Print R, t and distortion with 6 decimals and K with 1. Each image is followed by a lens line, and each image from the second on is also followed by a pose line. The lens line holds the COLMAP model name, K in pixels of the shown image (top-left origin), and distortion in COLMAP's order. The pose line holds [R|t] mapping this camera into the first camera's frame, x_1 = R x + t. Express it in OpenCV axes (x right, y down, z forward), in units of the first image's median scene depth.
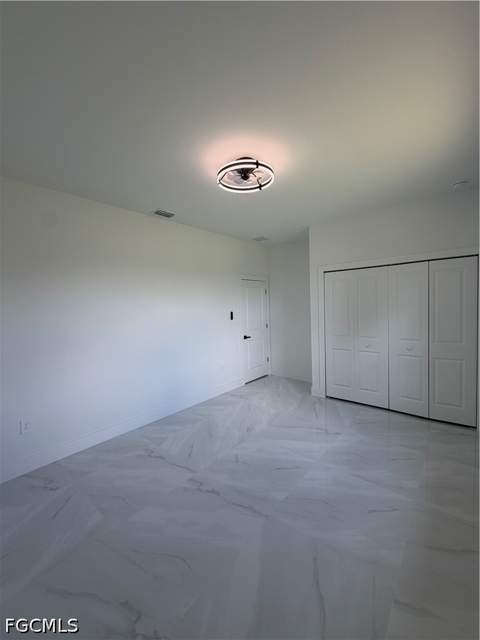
lens RADIAL K [[255.8, 0, 239.0], [0, 255.8, 318.5], [0, 0, 1]] dist [0.001450, 0.000141]
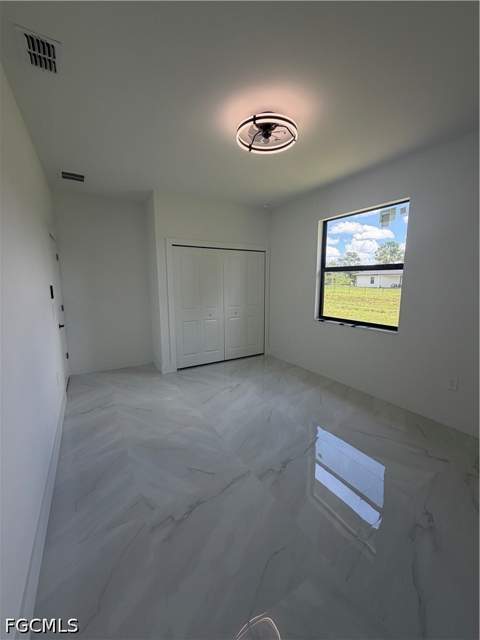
lens RADIAL K [[255.8, 0, 239.0], [0, 255.8, 318.5], [0, 0, 1]] dist [0.001450, 0.000141]
pose [[0.316712, -0.106584, 0.942515, -0.649787], [0.045037, 0.994236, 0.097299, 0.016322], [-0.947452, 0.011632, 0.319686, 0.541285]]
